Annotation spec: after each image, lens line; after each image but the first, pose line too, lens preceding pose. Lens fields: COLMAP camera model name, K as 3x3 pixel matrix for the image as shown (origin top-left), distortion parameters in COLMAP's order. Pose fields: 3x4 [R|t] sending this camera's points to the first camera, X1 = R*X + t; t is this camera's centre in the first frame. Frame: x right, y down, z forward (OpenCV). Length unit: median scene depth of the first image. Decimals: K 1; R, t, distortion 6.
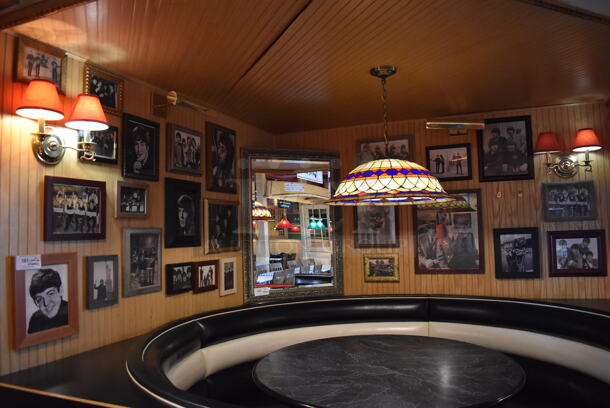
lens RADIAL K [[470.5, 0, 307.8], [0, 470.5, 203.0], [0, 0, 1]] dist [-0.100548, 0.018454]
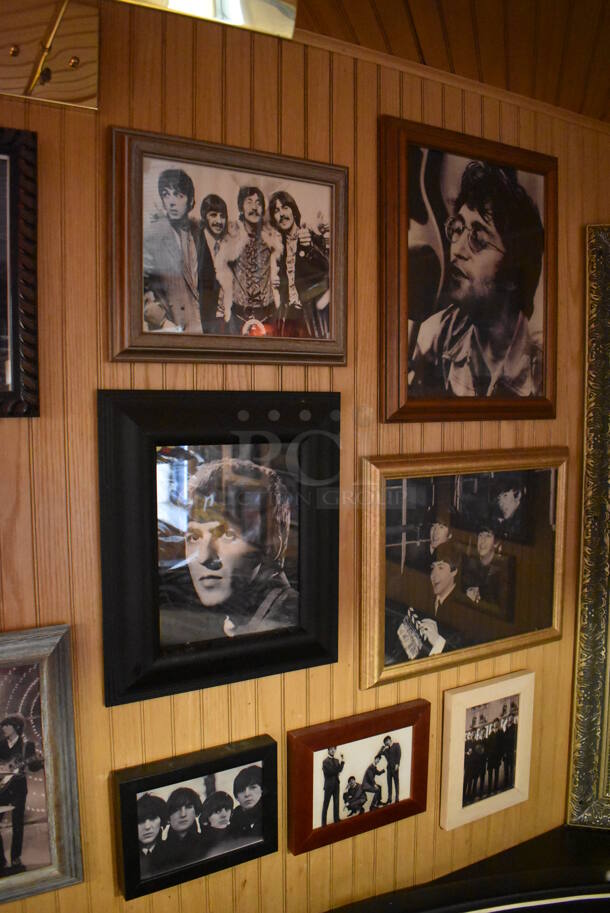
lens RADIAL K [[704.2, 0, 304.3], [0, 704.2, 462.1], [0, 0, 1]] dist [-0.100548, 0.018454]
pose [[0.771793, 0.071627, -0.631827, -0.028365], [0.023105, 0.989820, 0.140434, -0.069136], [0.635454, -0.122984, 0.762281, 0.859415]]
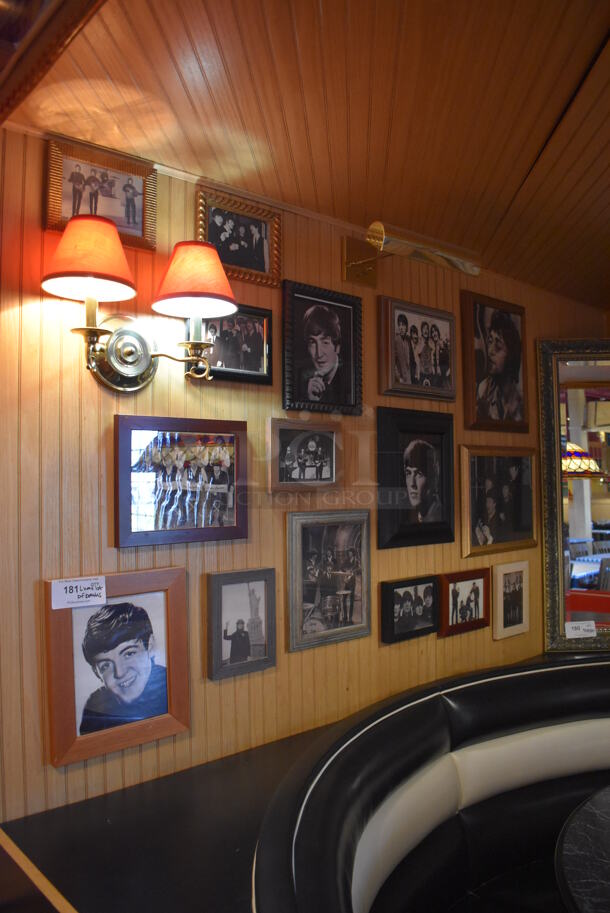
lens RADIAL K [[704.2, 0, 310.1], [0, 704.2, 460.4], [0, 0, 1]] dist [-0.100548, 0.018454]
pose [[0.893197, -0.006597, -0.449617, -0.035471], [0.020702, 0.999435, 0.026463, -0.020122], [0.449189, -0.032945, 0.892829, 0.316676]]
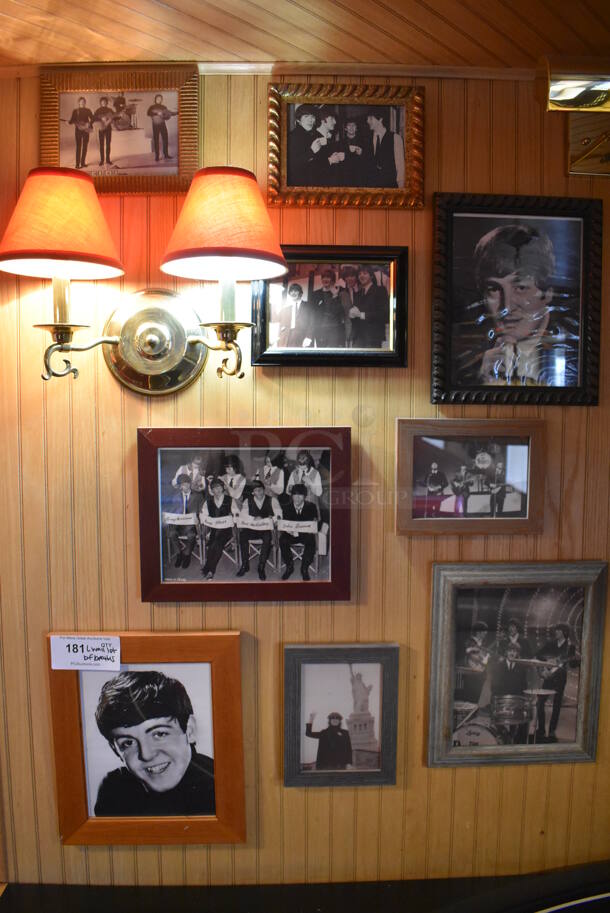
lens RADIAL K [[704.2, 0, 303.3], [0, 704.2, 461.3], [0, 0, 1]] dist [-0.100548, 0.018454]
pose [[0.402262, 0.088598, -0.911228, 0.000643], [0.041566, 0.992513, 0.114851, -0.070673], [0.914581, -0.084076, 0.395567, 0.679146]]
